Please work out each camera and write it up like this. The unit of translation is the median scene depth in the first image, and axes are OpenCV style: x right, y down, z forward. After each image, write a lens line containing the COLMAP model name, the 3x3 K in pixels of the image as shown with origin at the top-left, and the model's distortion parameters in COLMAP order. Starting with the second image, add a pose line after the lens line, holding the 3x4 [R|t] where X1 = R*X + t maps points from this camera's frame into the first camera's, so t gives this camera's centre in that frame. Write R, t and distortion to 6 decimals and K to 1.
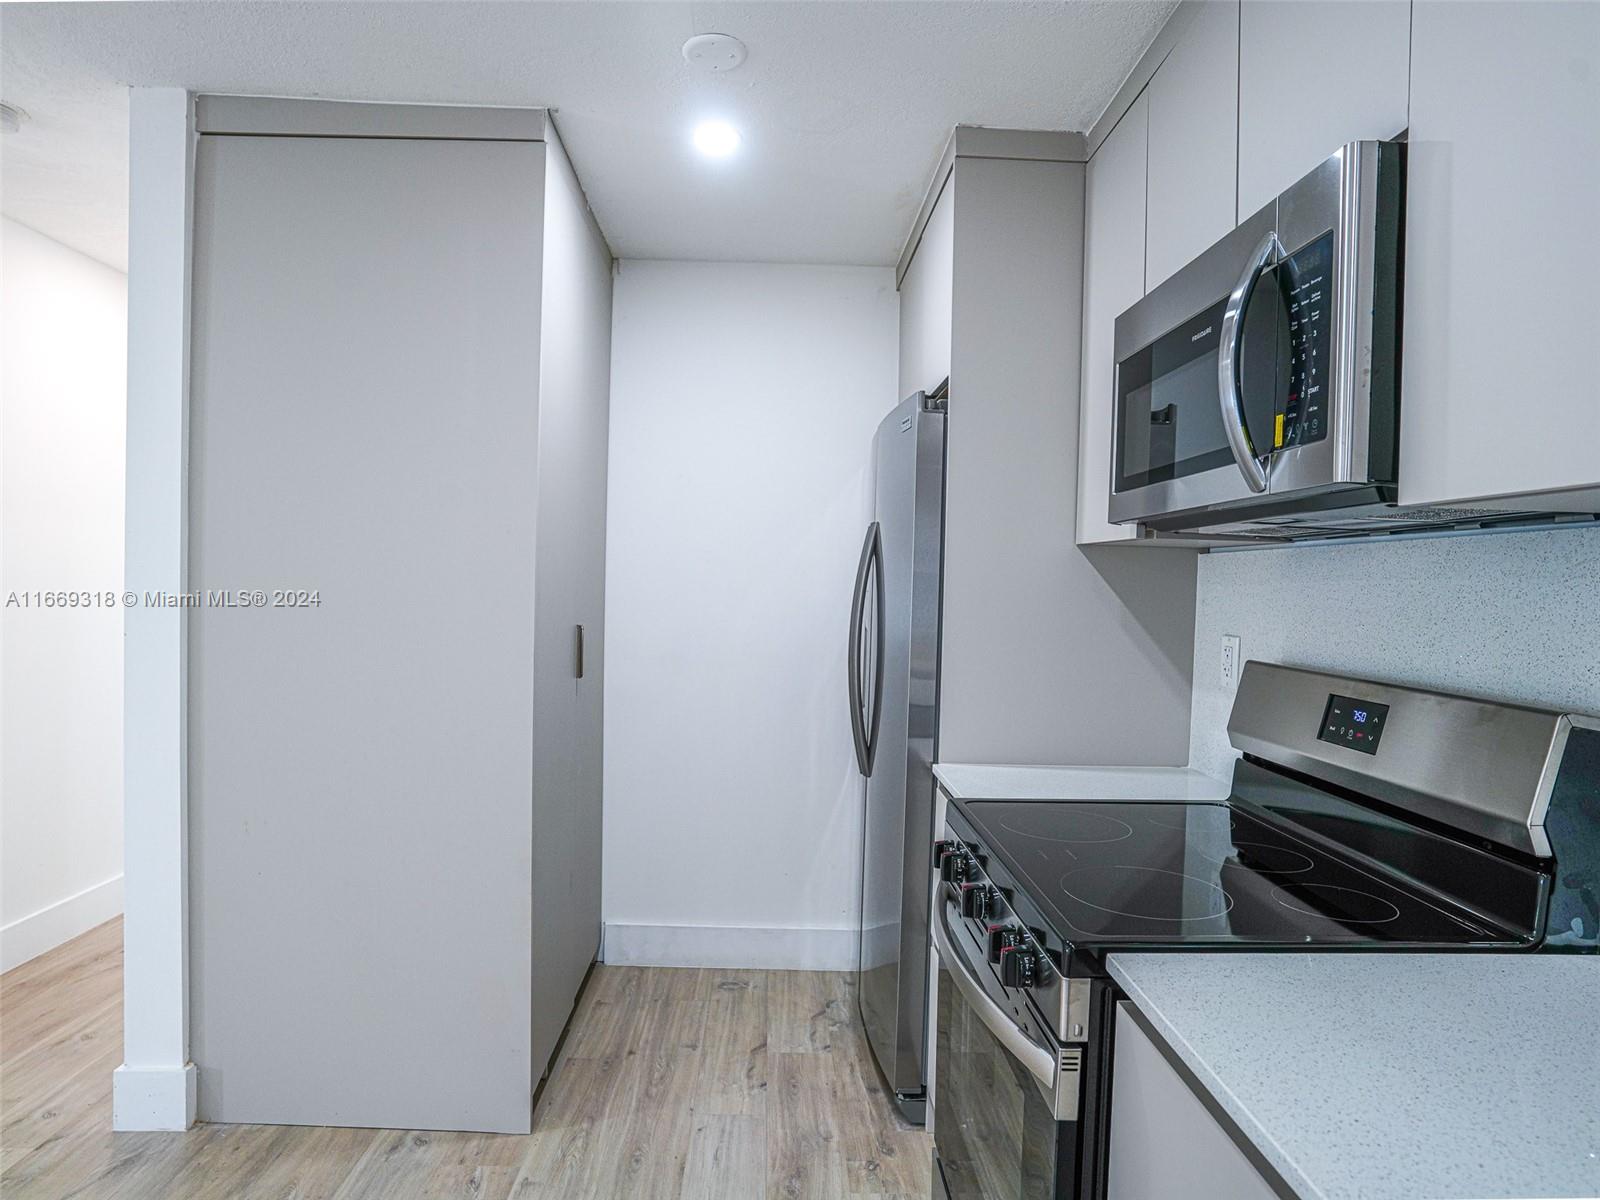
lens RADIAL K [[938.7, 0, 791.2], [0, 938.7, 615.8], [0, 0, 1]] dist [-0.064151, 0.035126]
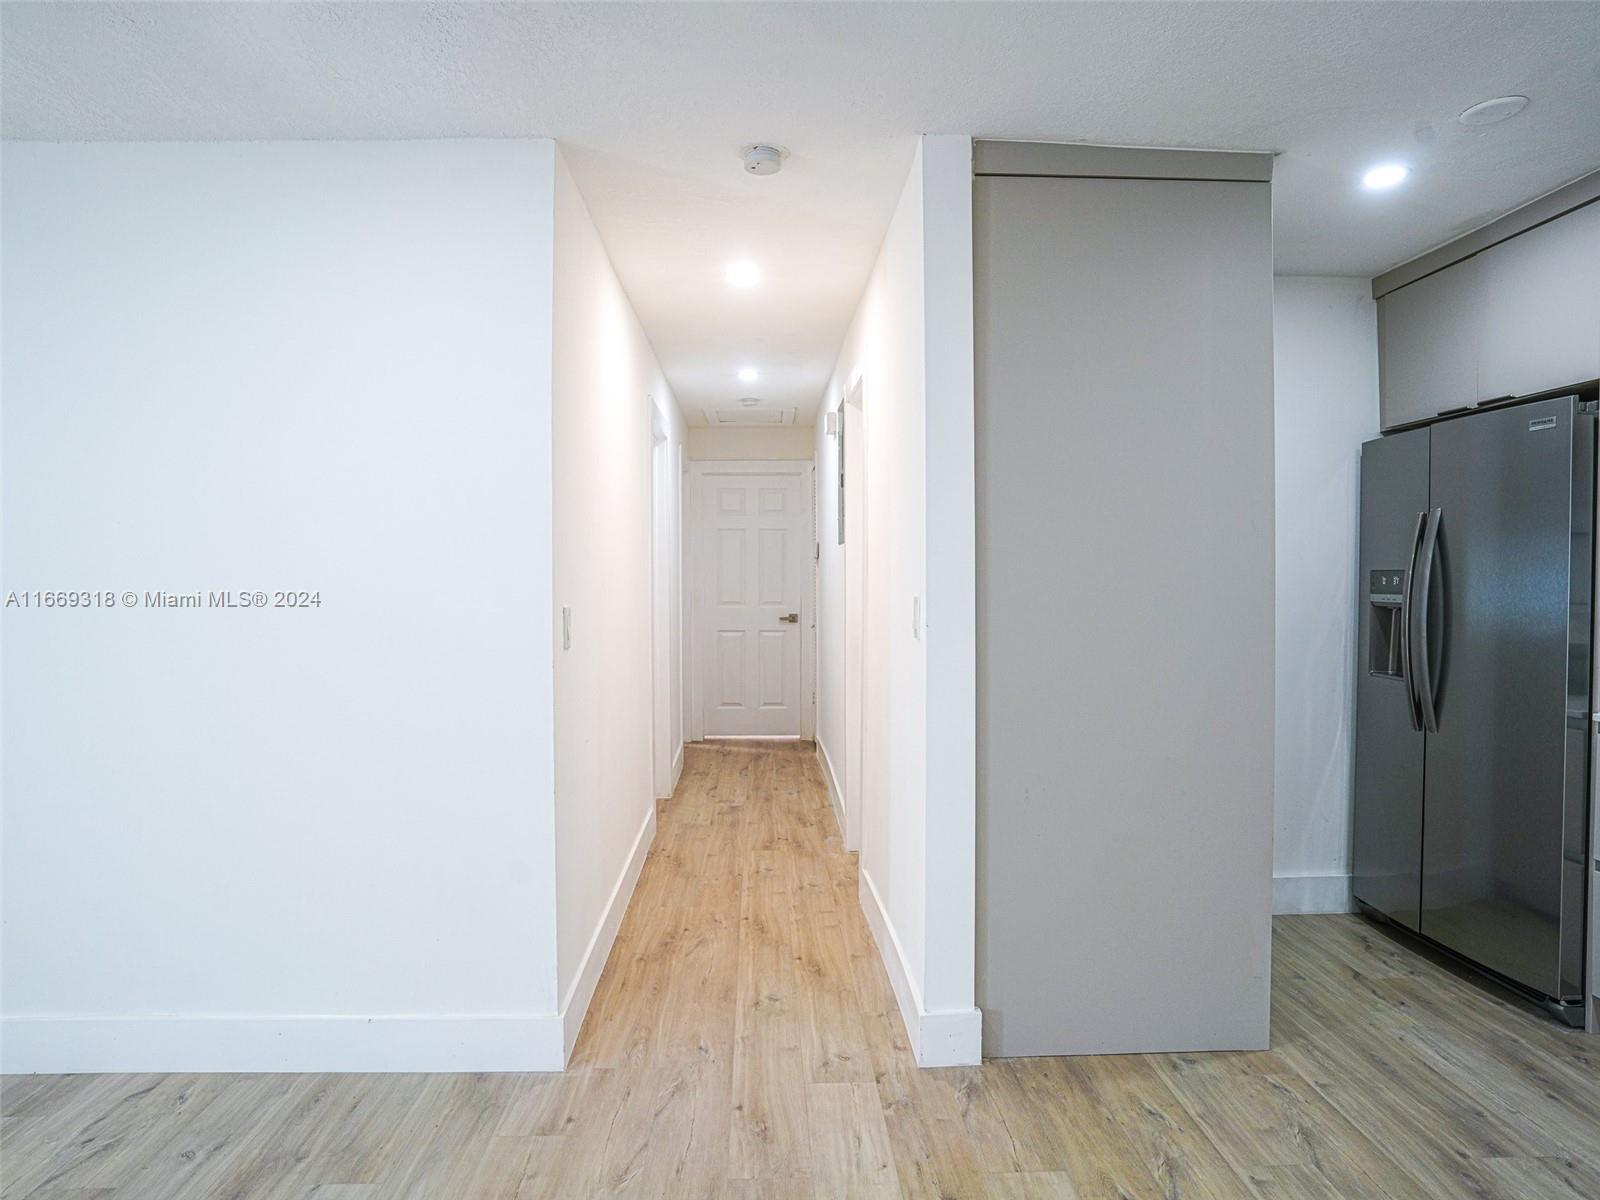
lens RADIAL K [[938.7, 0, 802.2], [0, 938.7, 636.7], [0, 0, 1]] dist [-0.064151, 0.035126]
pose [[0.999463, -0.031216, 0.010000, -0.871090], [0.030818, 0.998811, 0.037768, -0.019477], [-0.011167, -0.037440, 0.999237, -0.131902]]
